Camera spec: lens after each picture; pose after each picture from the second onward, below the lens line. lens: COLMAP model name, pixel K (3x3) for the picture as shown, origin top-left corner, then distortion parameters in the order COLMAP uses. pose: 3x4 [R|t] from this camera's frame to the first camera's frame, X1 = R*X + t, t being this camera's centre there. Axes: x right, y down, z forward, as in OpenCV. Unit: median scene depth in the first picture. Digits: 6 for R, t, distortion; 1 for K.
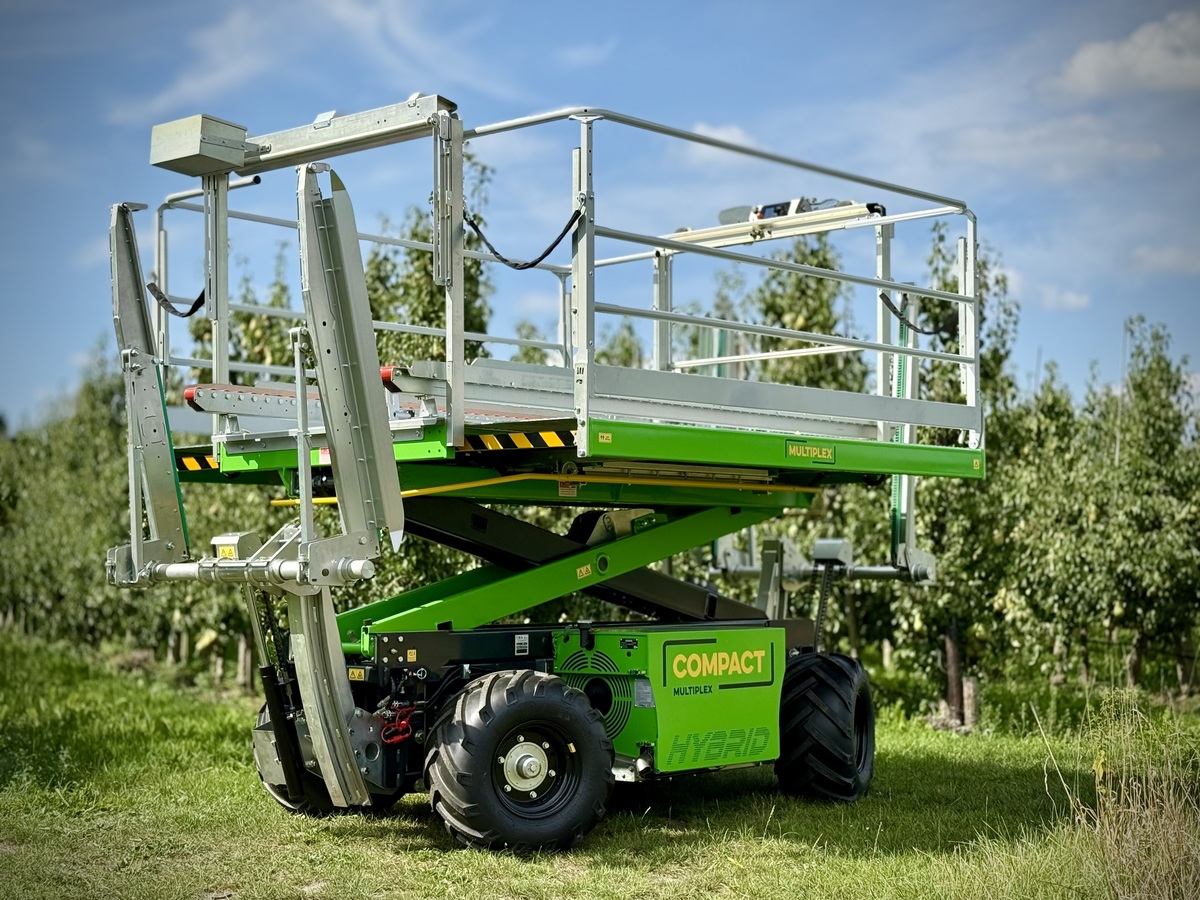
lens RADIAL K [[2011.2, 0, 619.3], [0, 2011.2, 429.6], [0, 0, 1]] dist [0.136111, 0.071525]
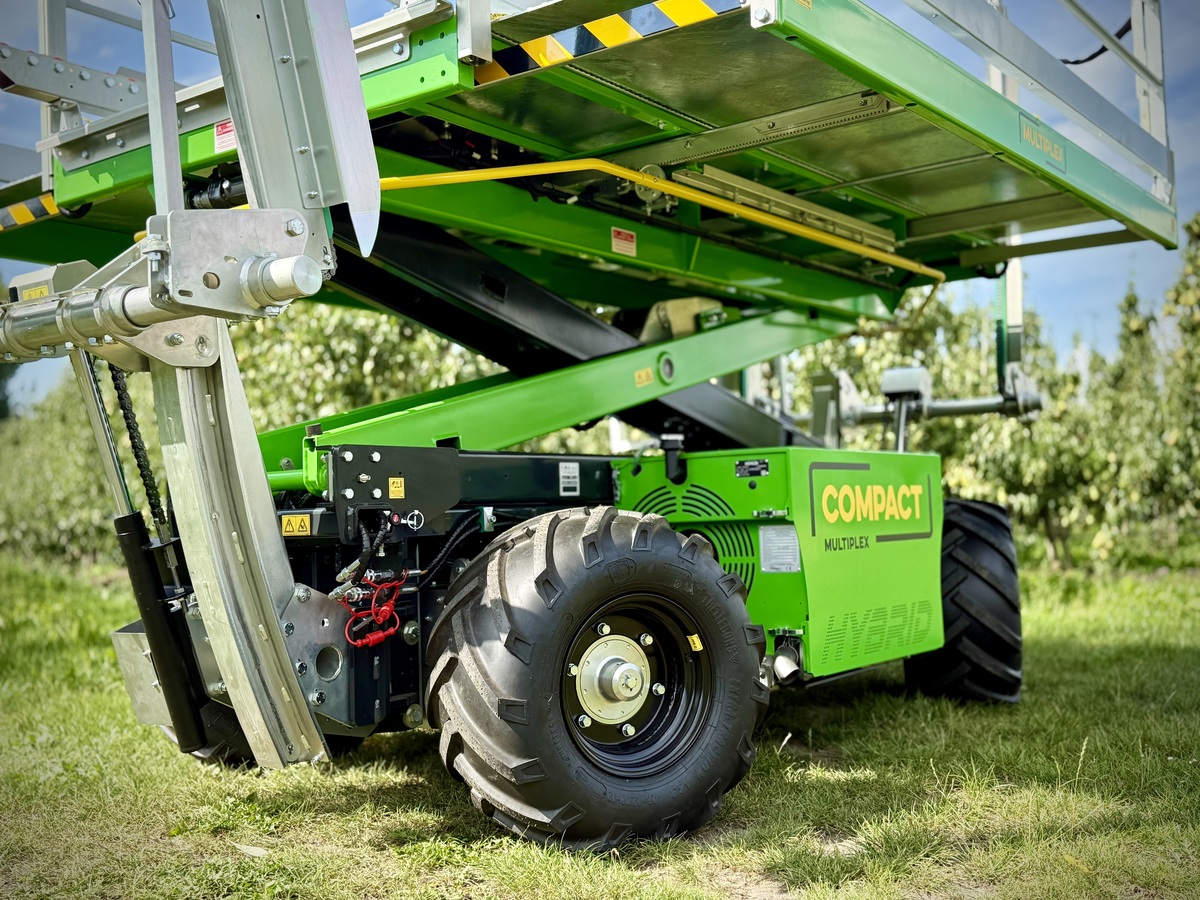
lens RADIAL K [[1312.4, 0, 600.0], [0, 1312.4, 450.0], [0, 0, 1]] dist [0.216780, -0.559674]
pose [[0.996036, -0.025384, 0.085255, -0.076802], [0.023840, 0.999534, 0.019083, 0.094671], [-0.085700, -0.016975, 0.996176, 0.624897]]
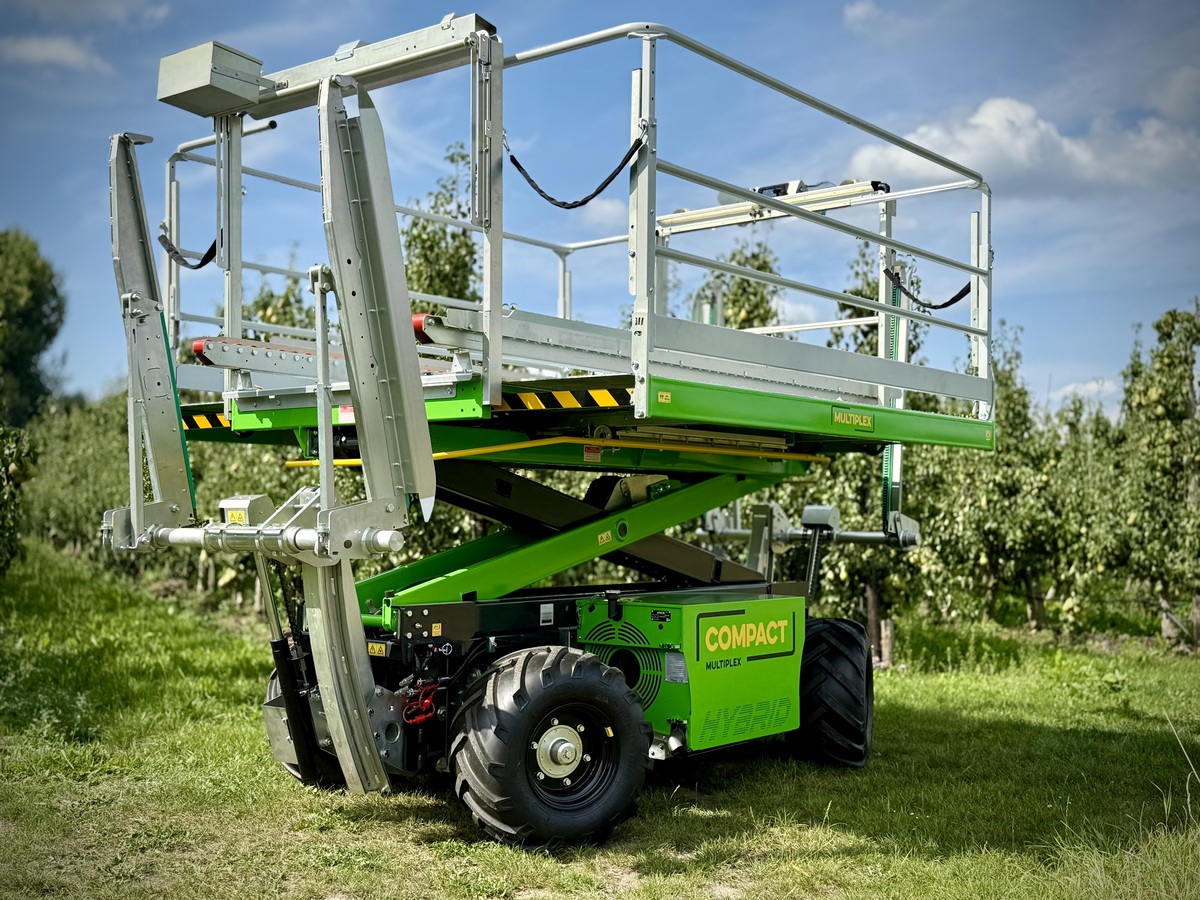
lens RADIAL K [[1402.7, 0, 600.0], [0, 1402.7, 450.0], [0, 0, 1]] dist [0.181580, -0.346743]
pose [[0.998655, 0.015342, 0.049529, -0.060270], [-0.016586, 0.999555, 0.024799, 0.011363], [-0.049126, -0.025587, 0.998465, 0.343125]]
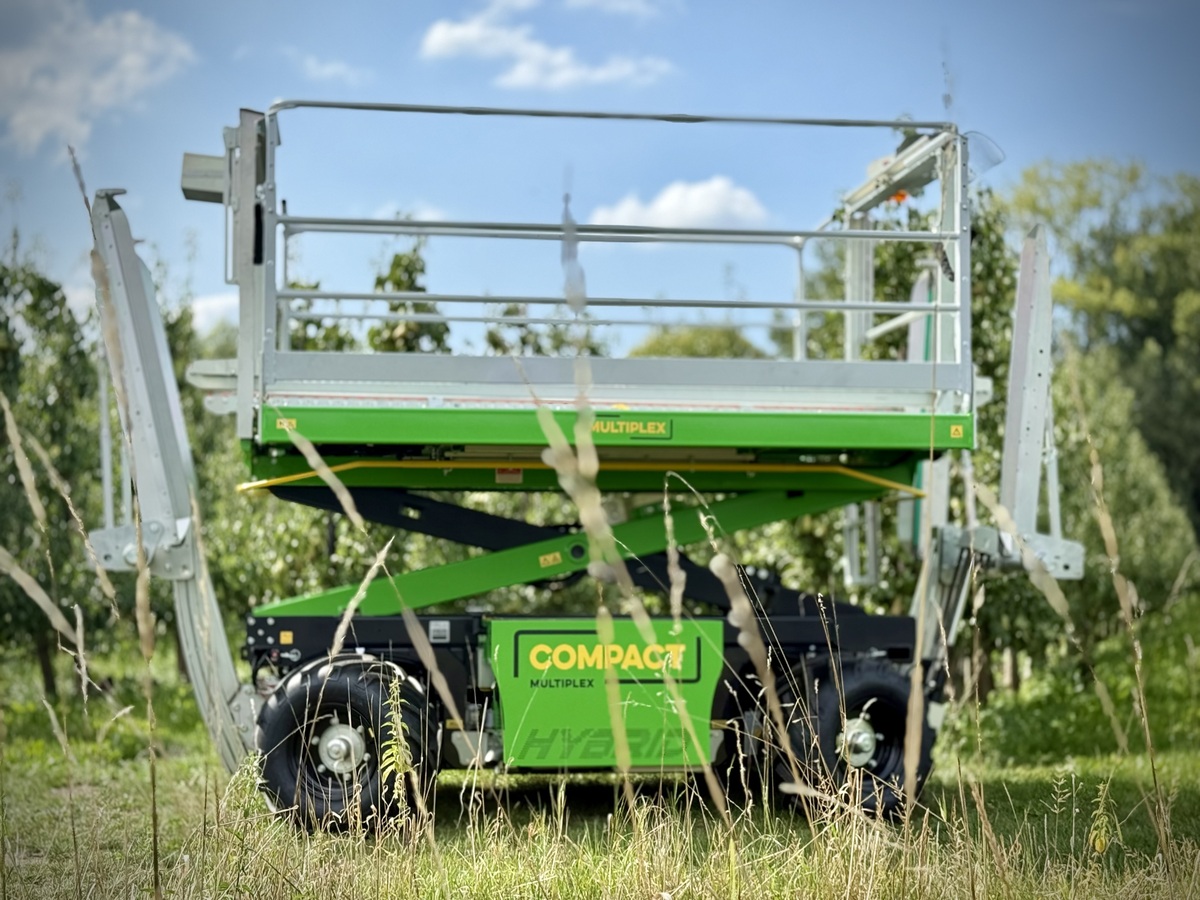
lens RADIAL K [[2011.2, 0, 619.3], [0, 2011.2, 429.6], [0, 0, 1]] dist [0.136111, 0.071525]
pose [[0.766520, -0.040771, -0.640925, 0.701701], [0.038084, 0.999112, -0.018009, 0.028866], [0.641090, -0.010605, 0.767392, 0.299199]]
